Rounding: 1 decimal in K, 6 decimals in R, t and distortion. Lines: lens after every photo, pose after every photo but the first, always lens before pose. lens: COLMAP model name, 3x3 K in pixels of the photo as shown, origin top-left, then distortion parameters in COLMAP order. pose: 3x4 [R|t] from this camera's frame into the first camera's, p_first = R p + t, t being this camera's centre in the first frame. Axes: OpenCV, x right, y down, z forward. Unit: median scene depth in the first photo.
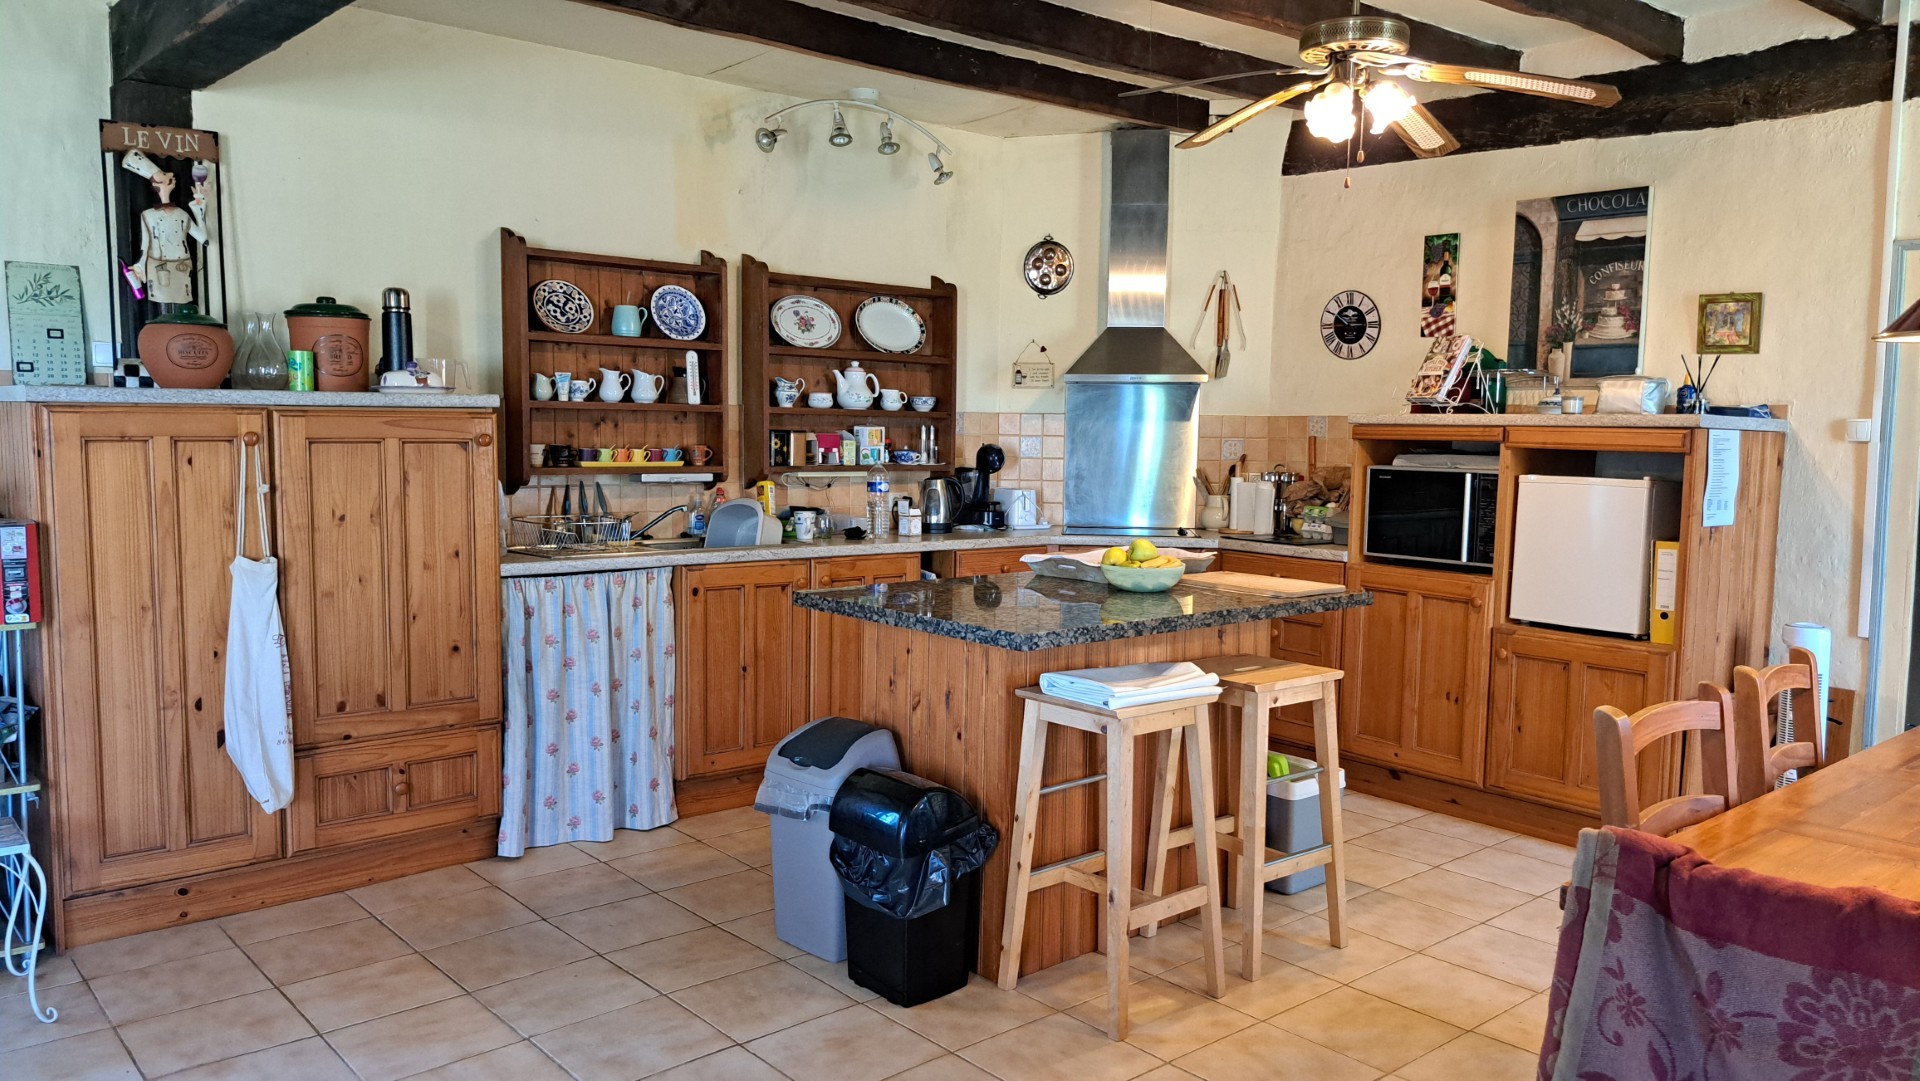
lens RADIAL K [[1383.0, 0, 997.2], [0, 1383.0, 541.4], [0, 0, 1]] dist [0.084936, -0.101782]
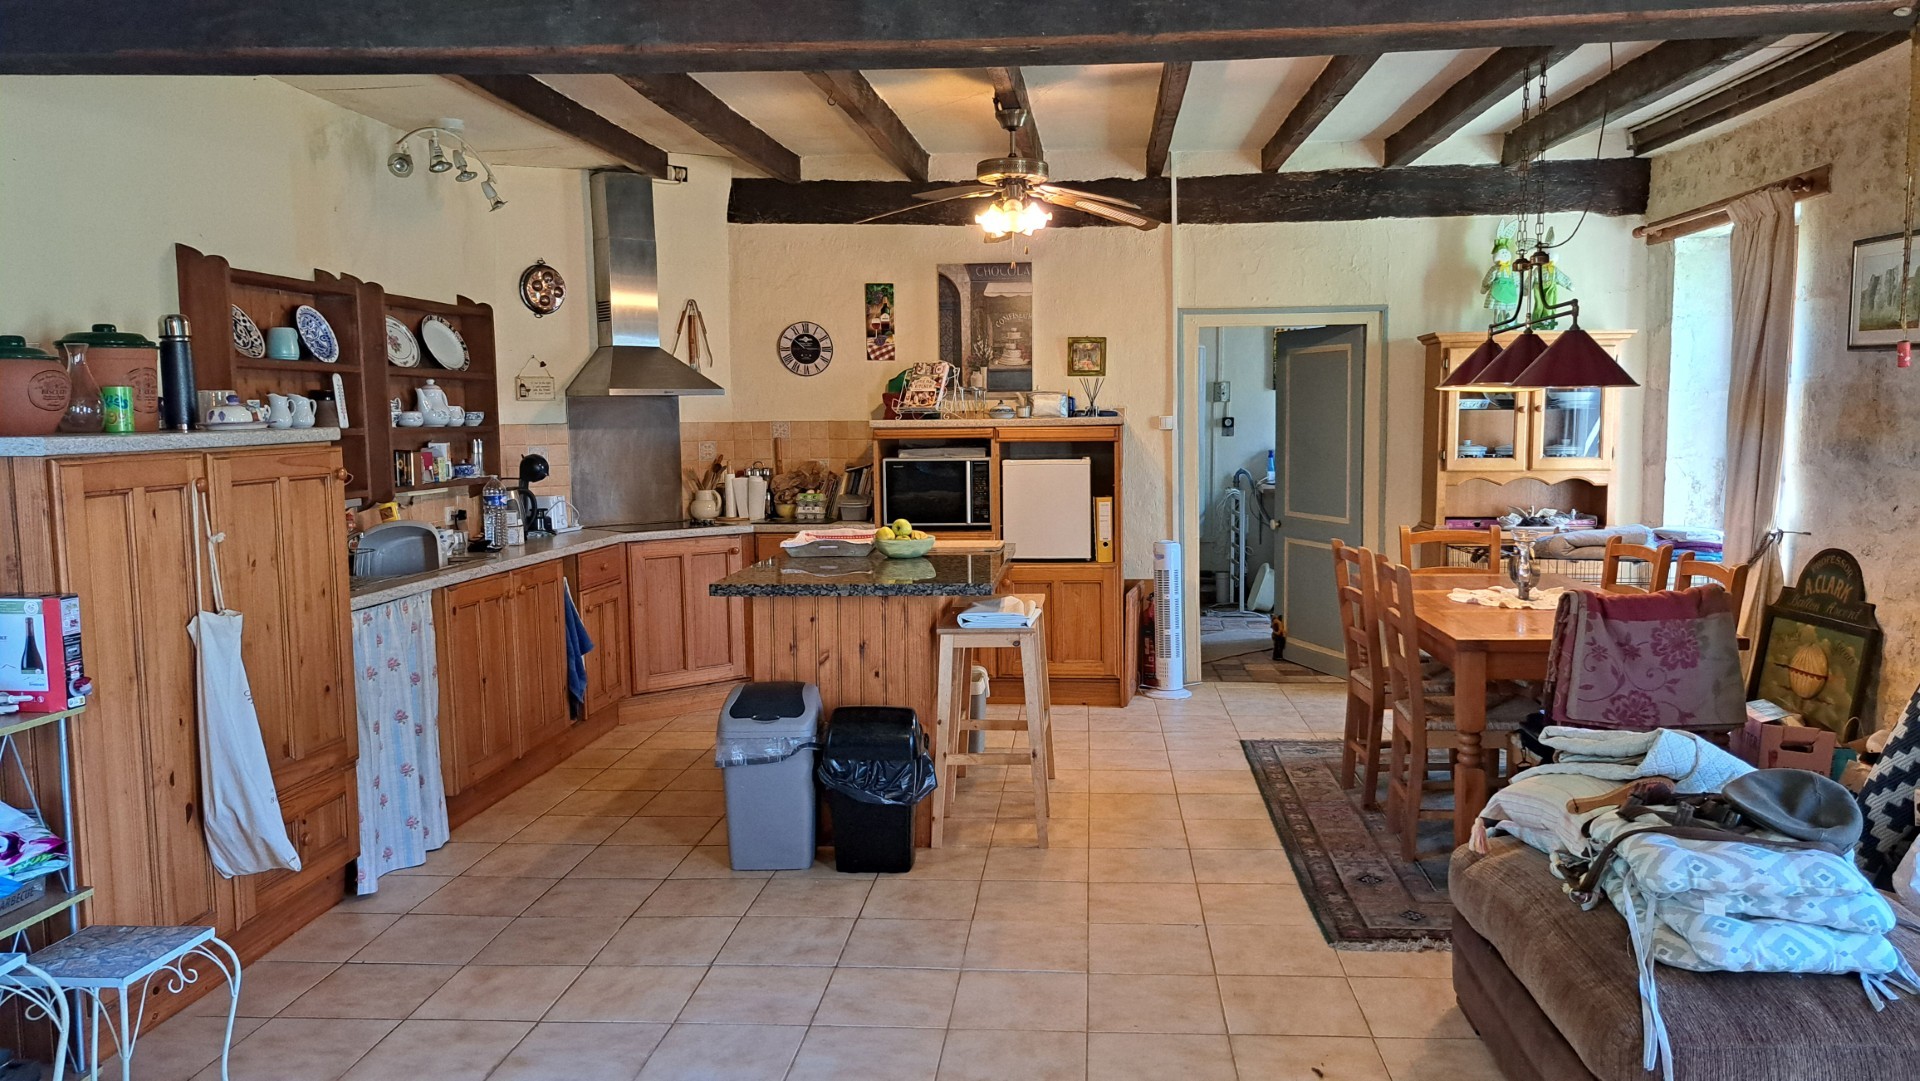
lens RADIAL K [[1373.0, 0, 1010.7], [0, 1373.0, 539.8], [0, 0, 1]] dist [0.098062, -0.145305]
pose [[0.710813, -0.089626, 0.697647, -0.685895], [0.084919, 0.995529, 0.041373, -0.025399], [-0.698236, 0.029835, 0.715246, -0.028150]]
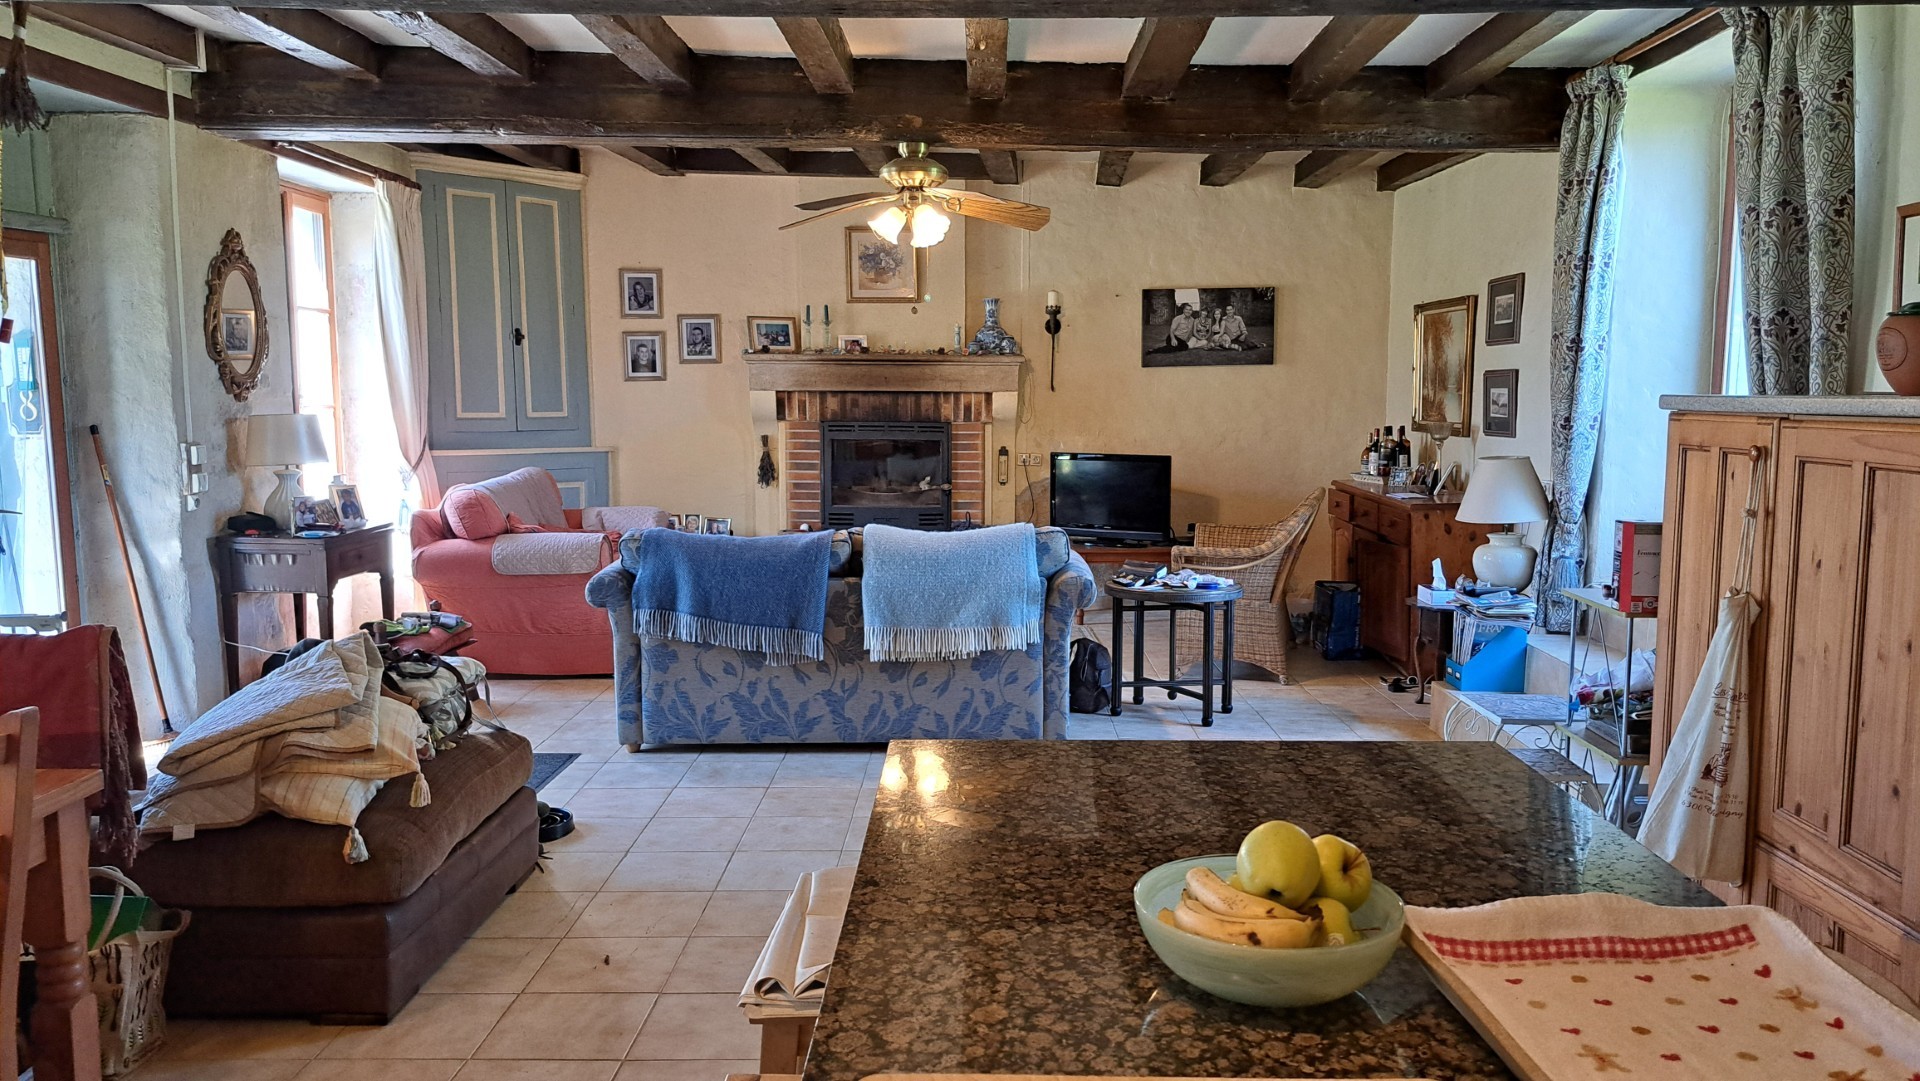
lens RADIAL K [[1380.3, 0, 985.6], [0, 1380.3, 533.0], [0, 0, 1]] dist [0.050865, -0.047262]
pose [[-0.671859, 0.059112, -0.738316, 0.344966], [-0.082816, 0.984564, 0.154189, -0.100387], [0.736034, 0.164738, -0.656594, 1.046765]]
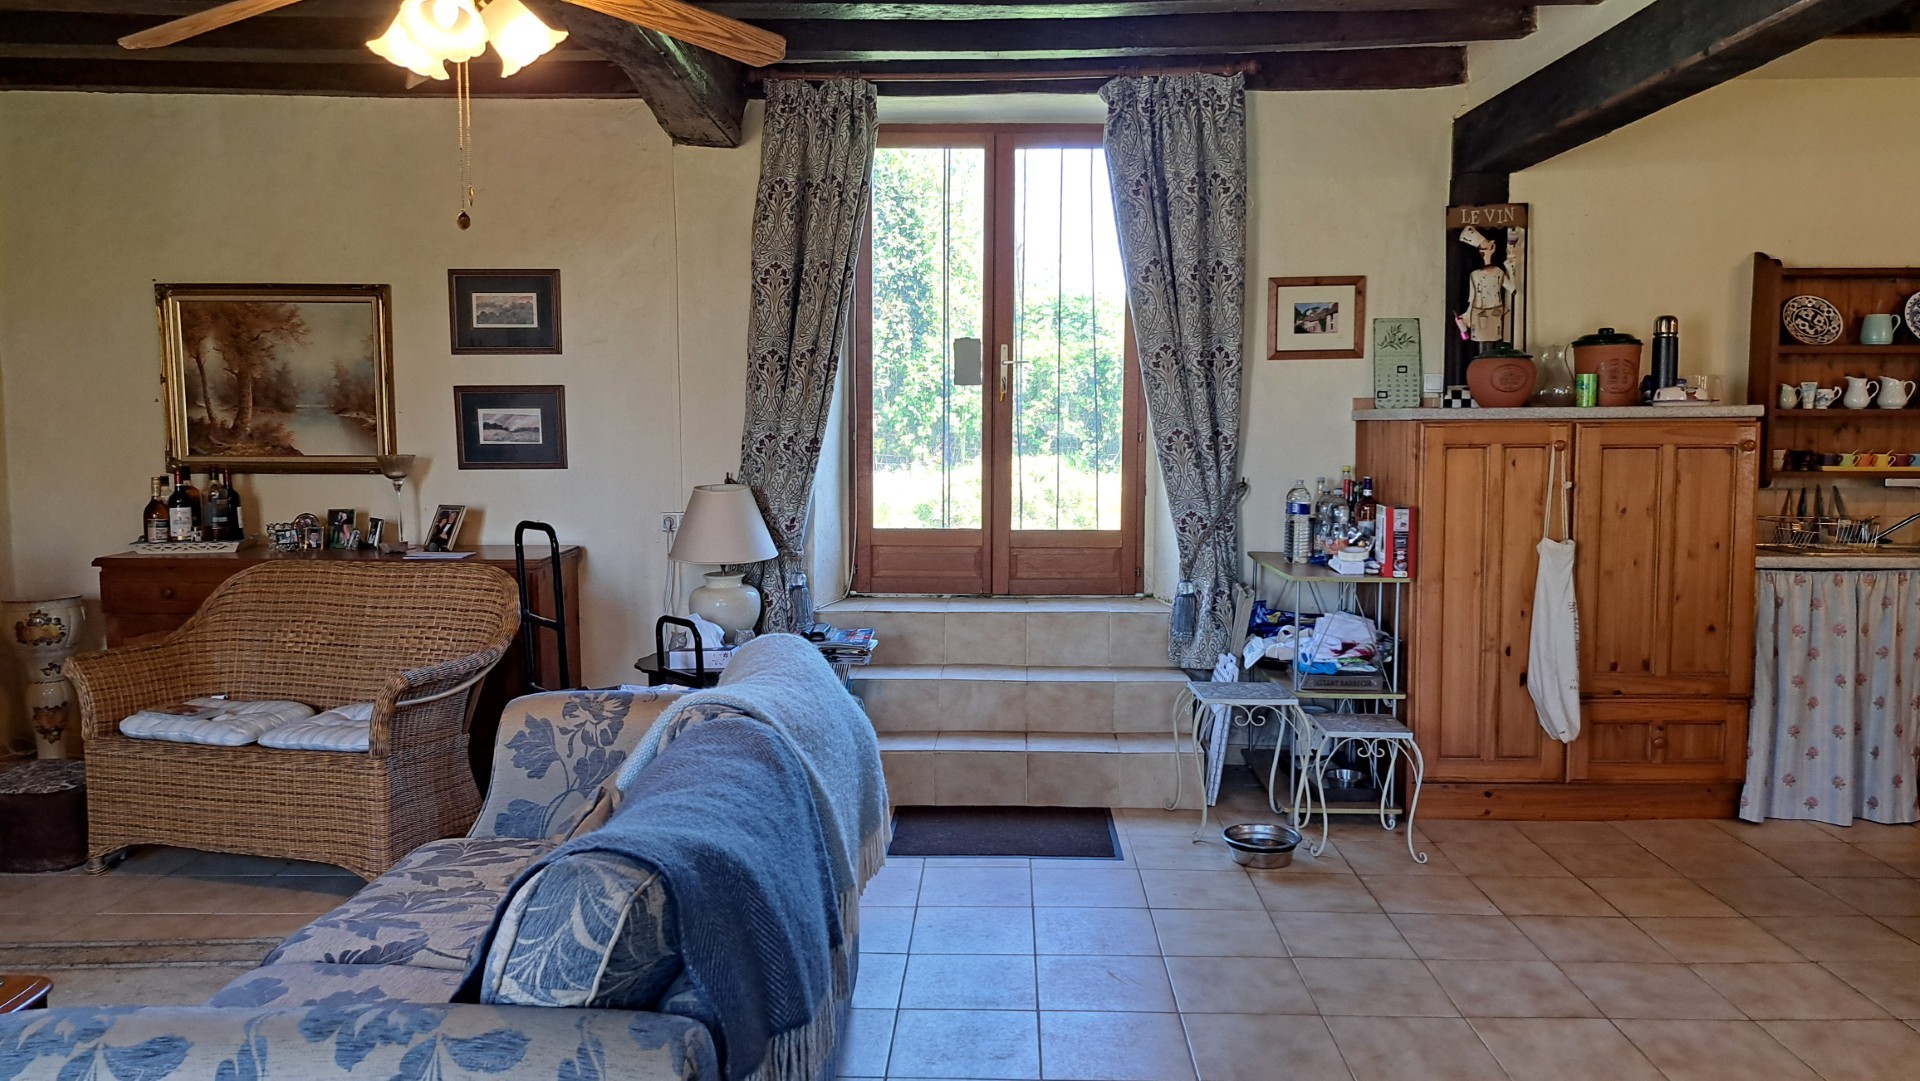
lens RADIAL K [[1380.3, 0, 985.6], [0, 1380.3, 533.0], [0, 0, 1]] dist [0.050865, -0.047262]
pose [[0.731778, 0.038508, -0.680454, -0.047149], [-0.047727, 0.998847, 0.005200, 0.020434], [0.679870, 0.028671, 0.732772, -0.229049]]
